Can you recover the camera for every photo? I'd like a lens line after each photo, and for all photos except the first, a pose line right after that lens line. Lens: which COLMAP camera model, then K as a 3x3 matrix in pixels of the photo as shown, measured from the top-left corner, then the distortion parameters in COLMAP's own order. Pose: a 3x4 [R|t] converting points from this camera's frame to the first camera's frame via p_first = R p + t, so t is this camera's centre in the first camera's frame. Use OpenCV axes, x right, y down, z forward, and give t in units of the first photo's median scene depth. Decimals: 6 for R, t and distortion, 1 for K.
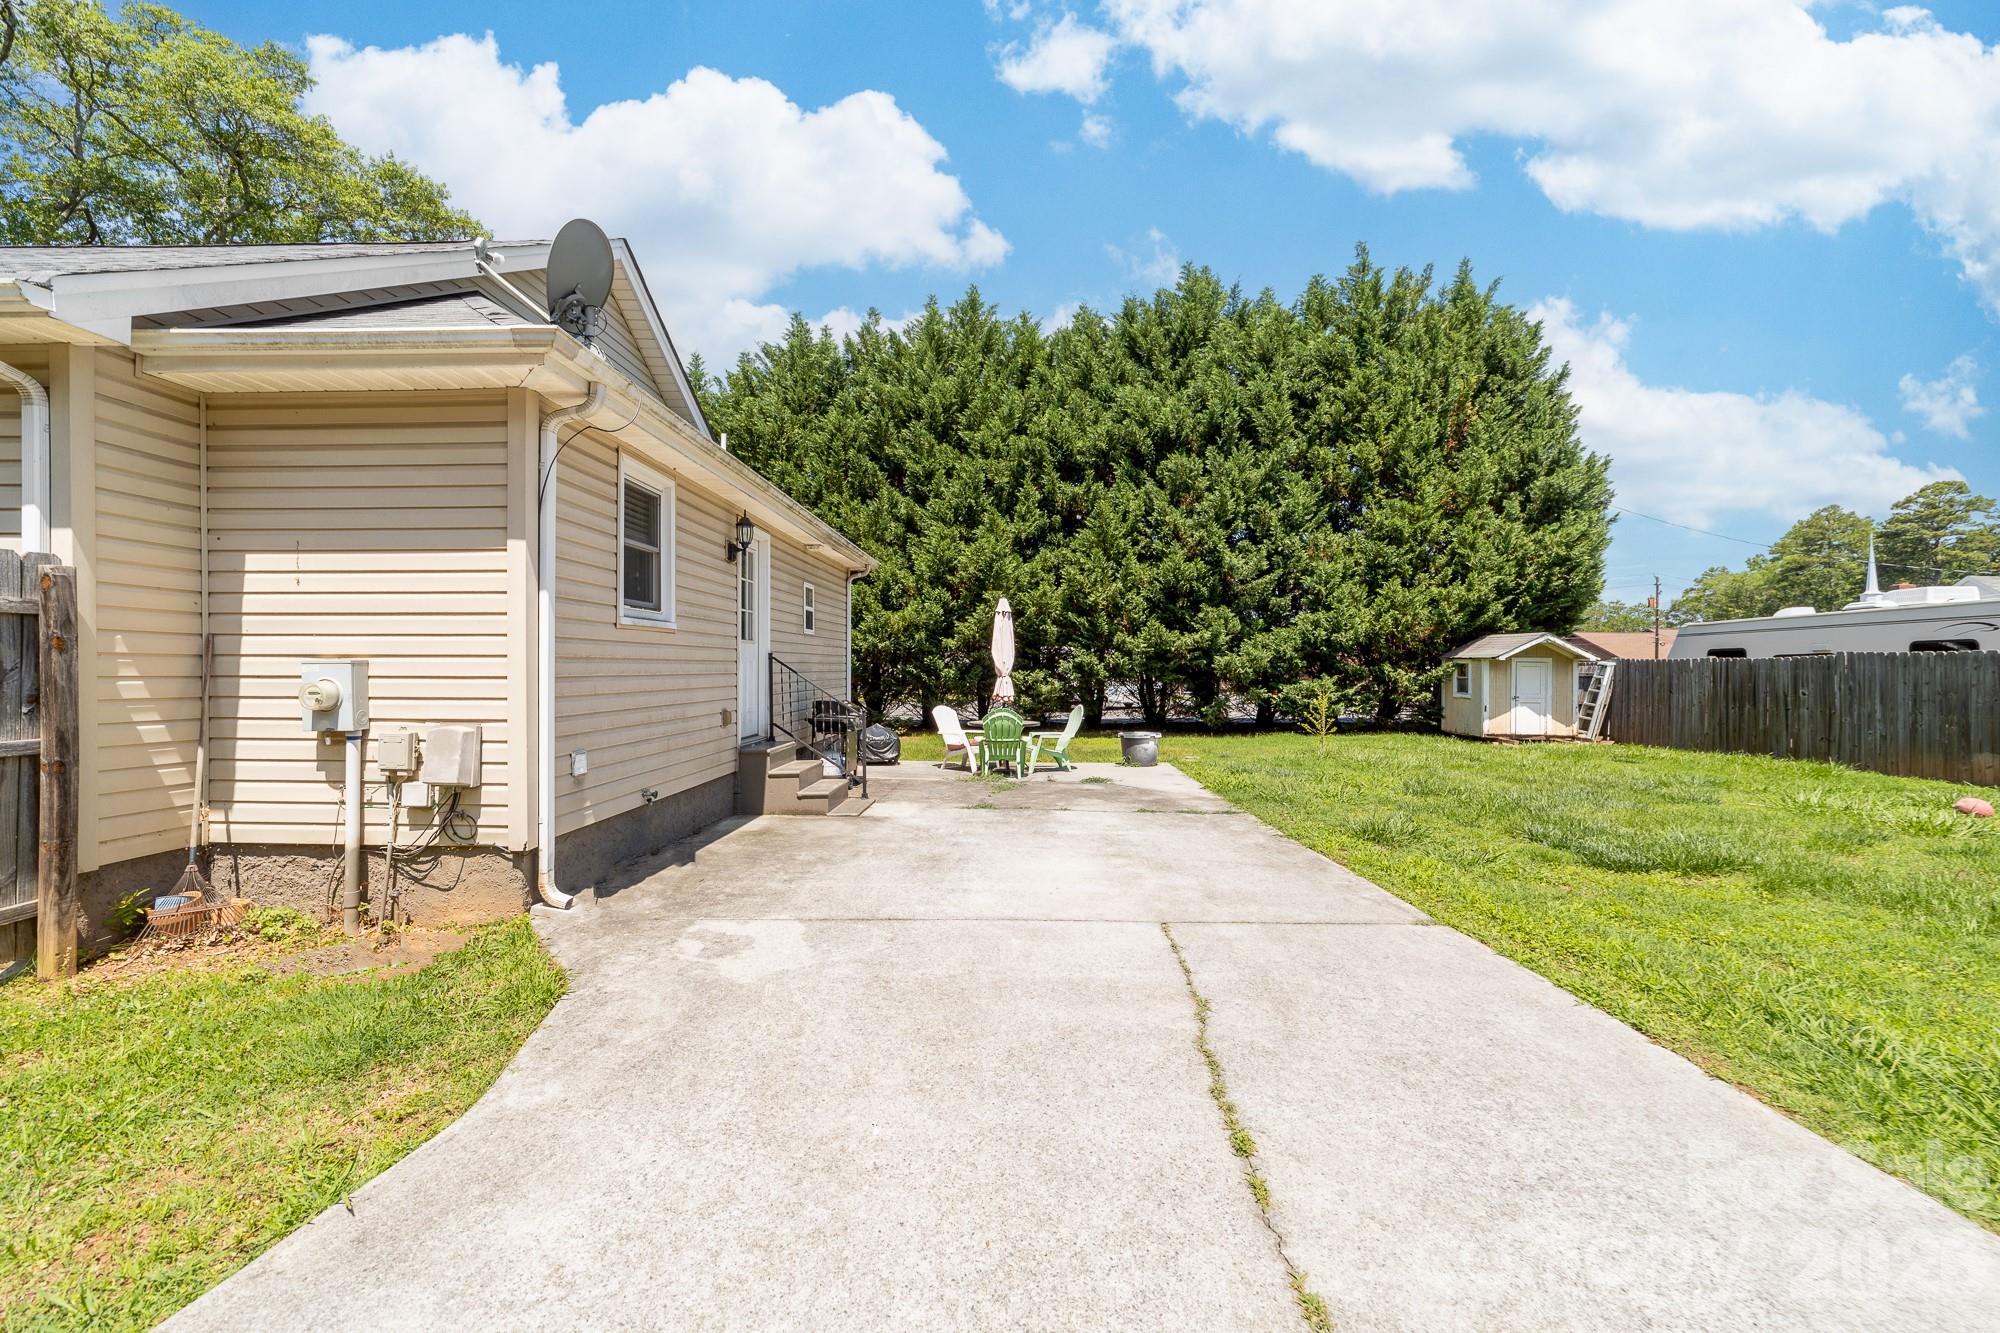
lens RADIAL K [[806.4, 0, 1000.0], [0, 806.4, 666.5], [0, 0, 1]] dist [-0.019652, 0.011917]
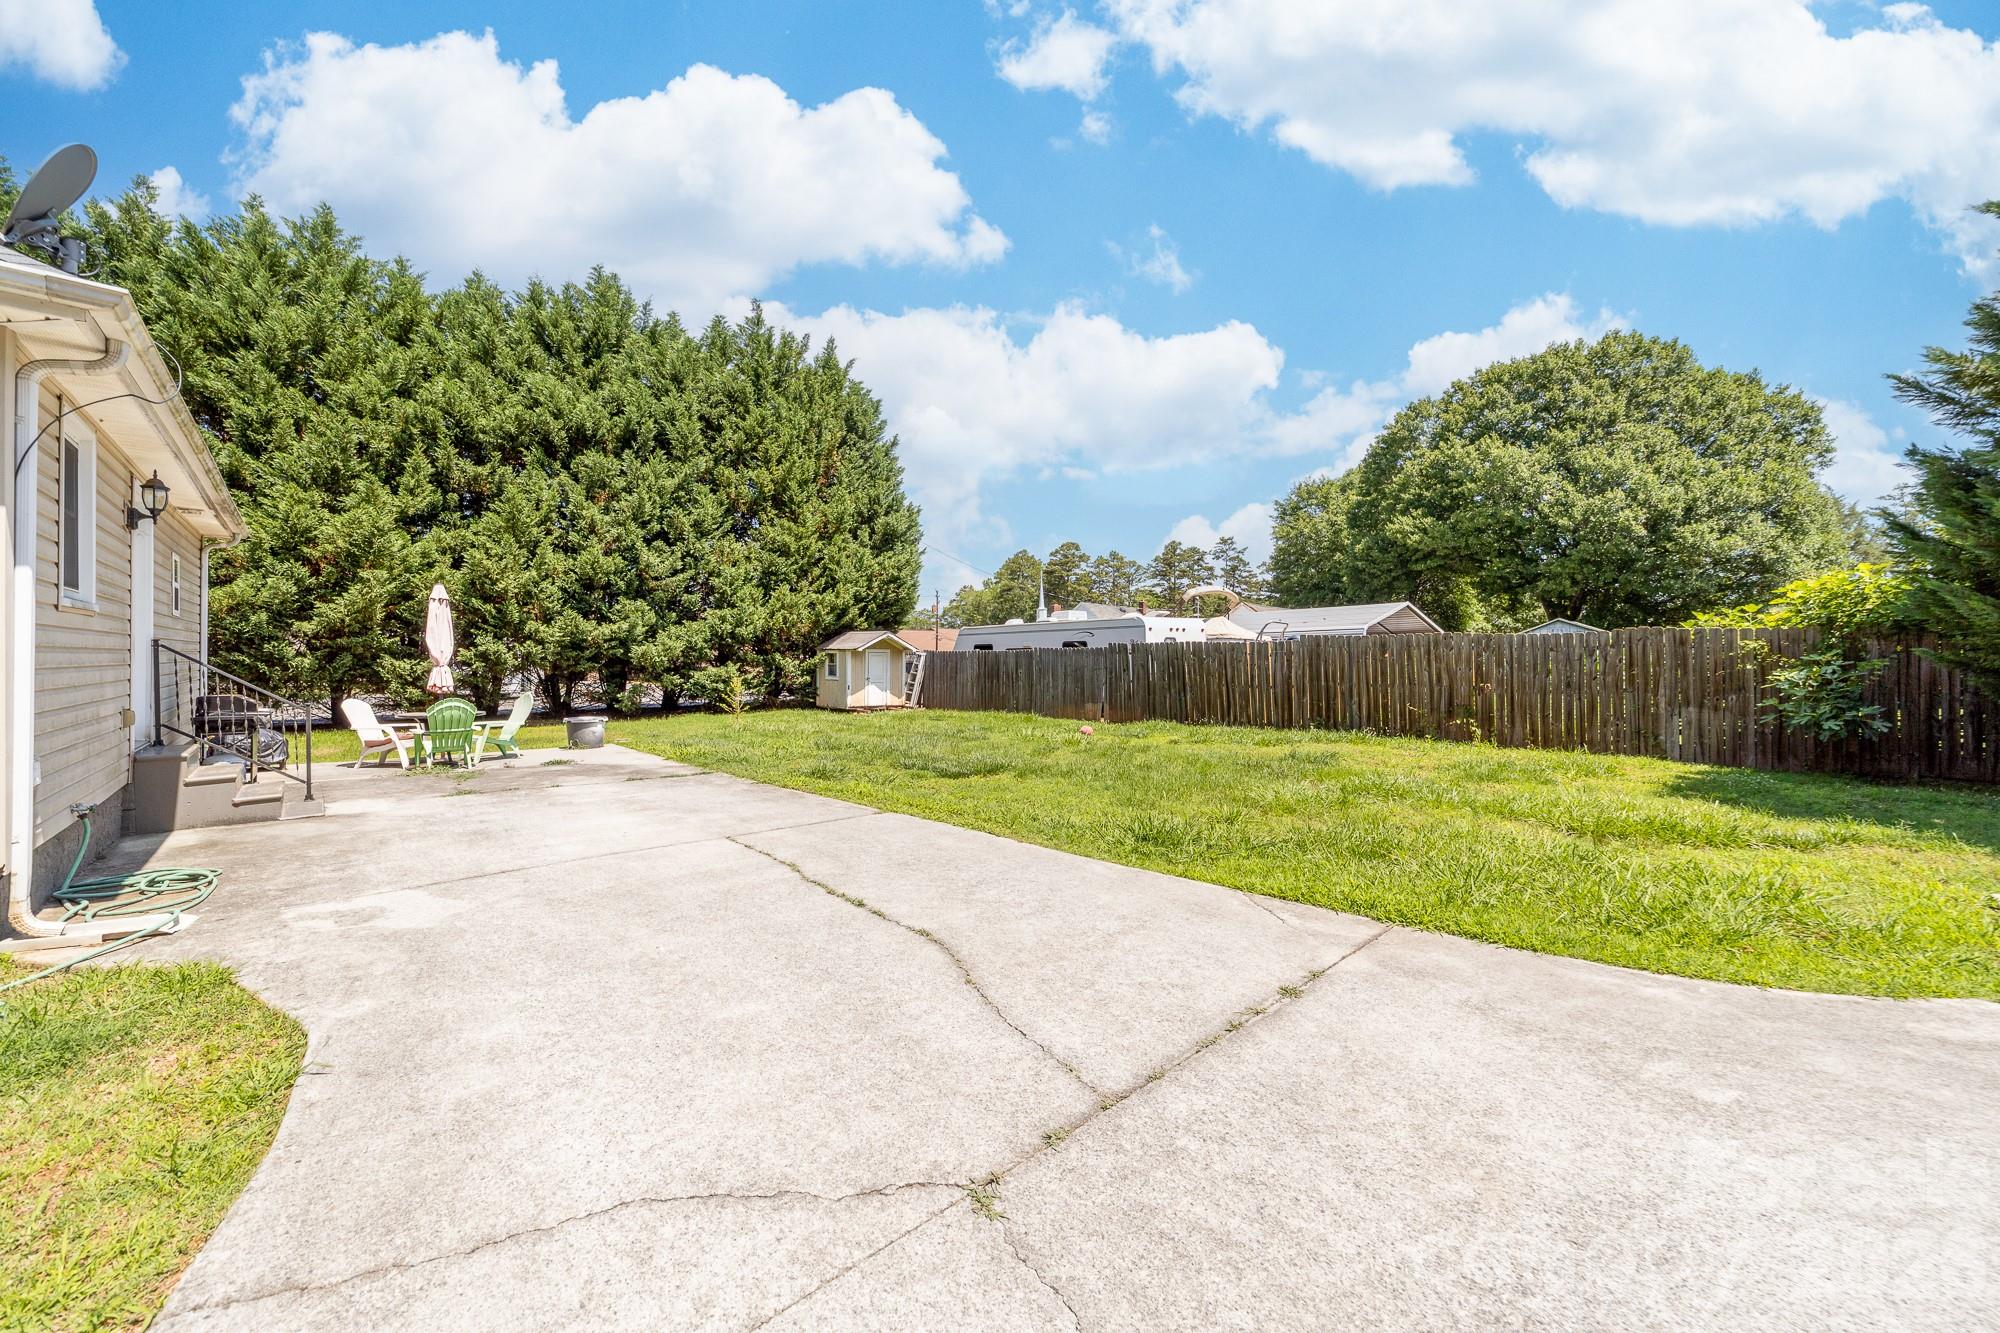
lens RADIAL K [[763.2, 0, 970.6], [0, 763.2, 651.6], [0, 0, 1]] dist [0.000678, 0.000209]
pose [[0.740898, 0.004511, 0.671602, -0.082550], [-0.001612, 0.999987, -0.004939, -0.000714], [-0.671615, 0.002577, 0.740896, -0.061669]]
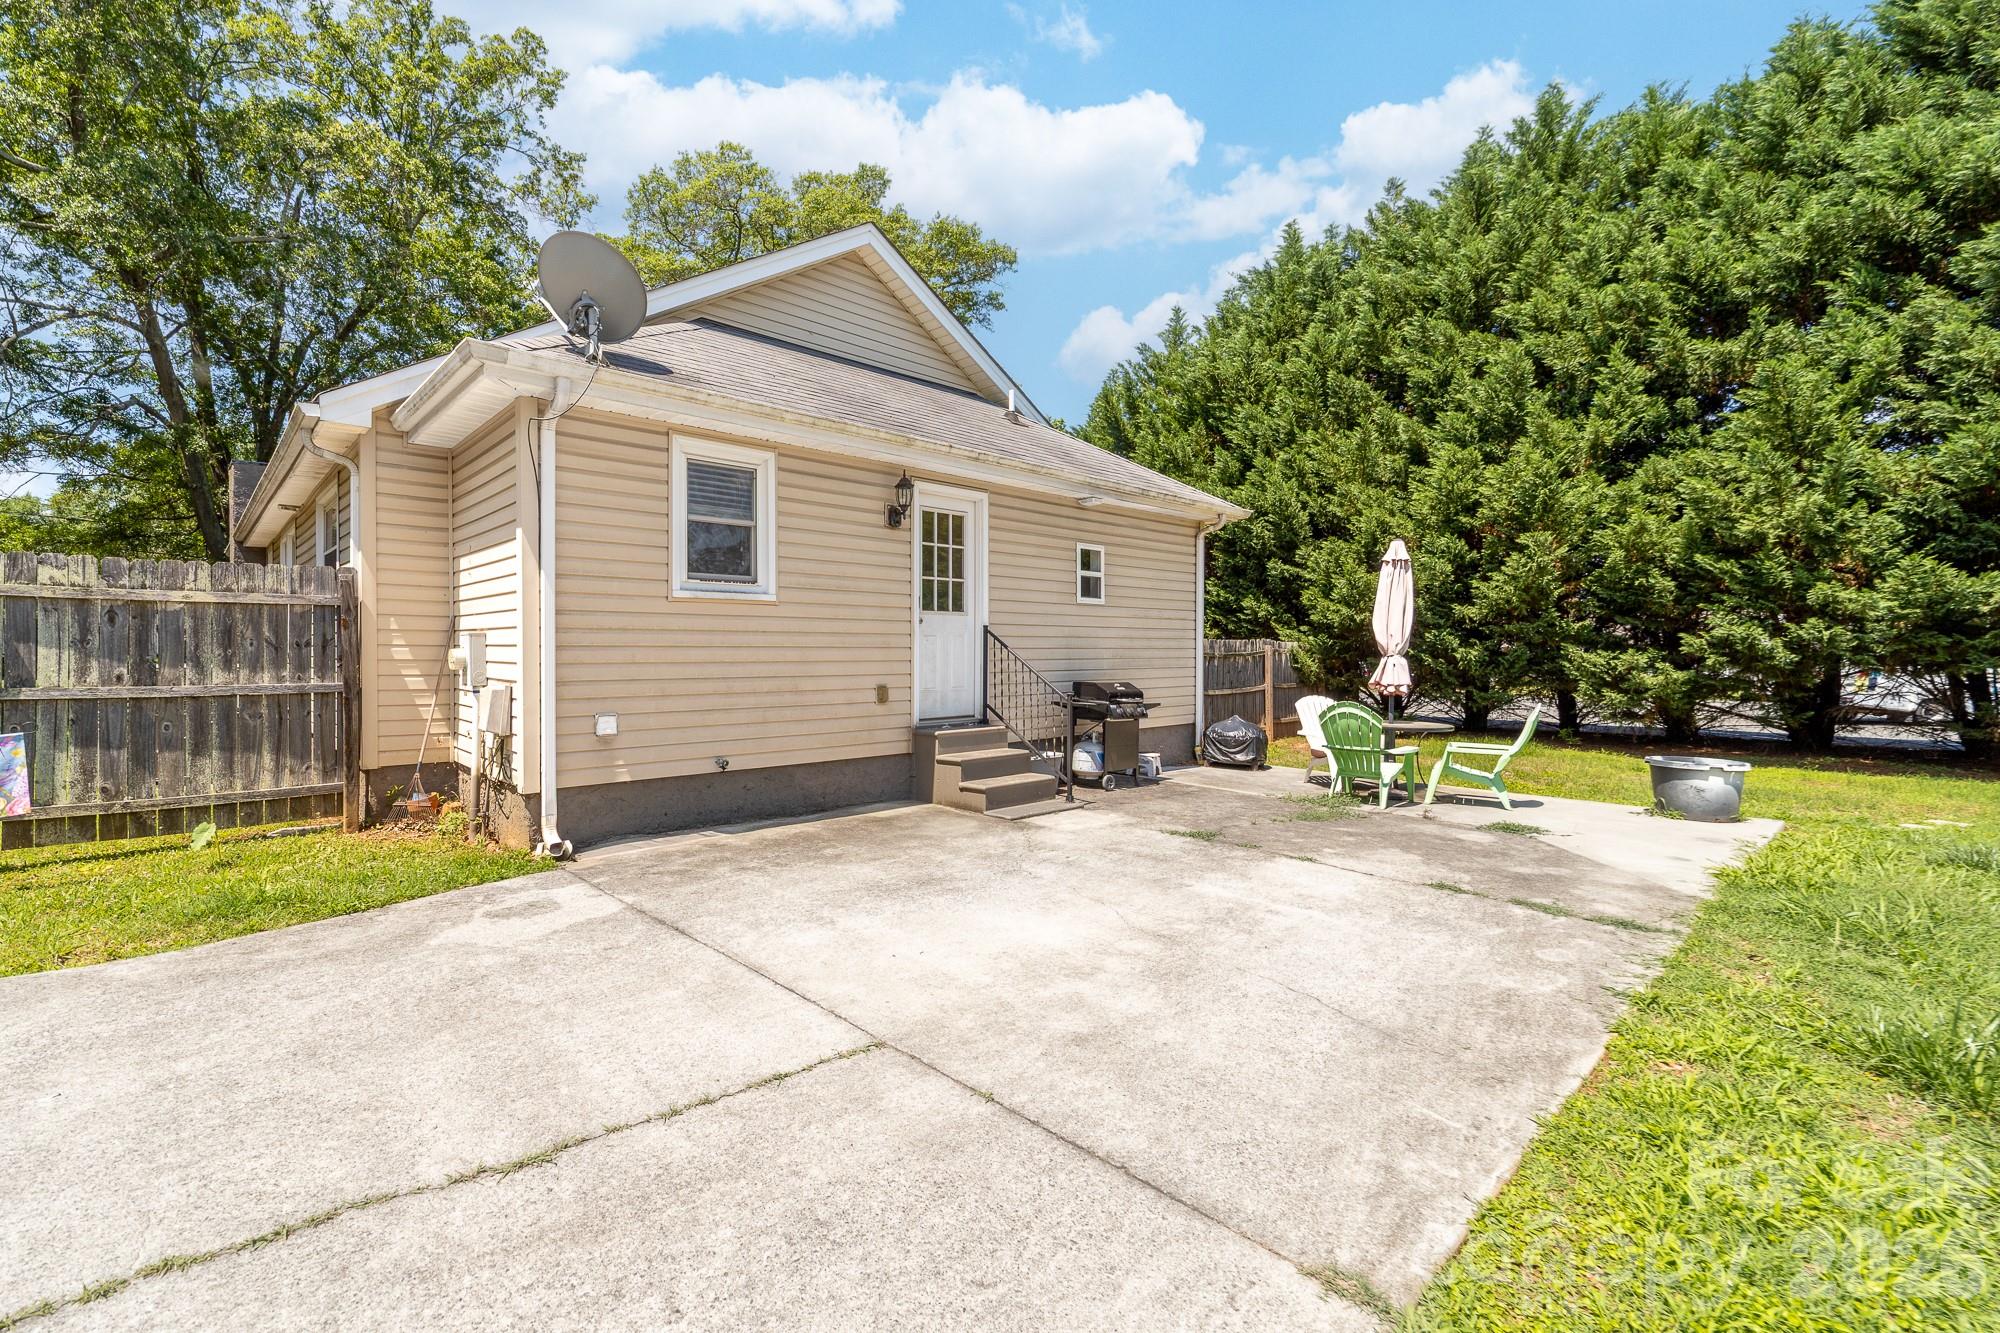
lens RADIAL K [[847.7, 0, 882.3], [0, 847.7, 657.8], [0, 0, 1]] dist [-0.018381, 0.008849]
pose [[0.667894, 0.007035, -0.744223, 0.144915], [-0.000095, 0.999956, 0.009367, 0.004332], [0.744257, -0.006186, 0.667865, 0.123044]]
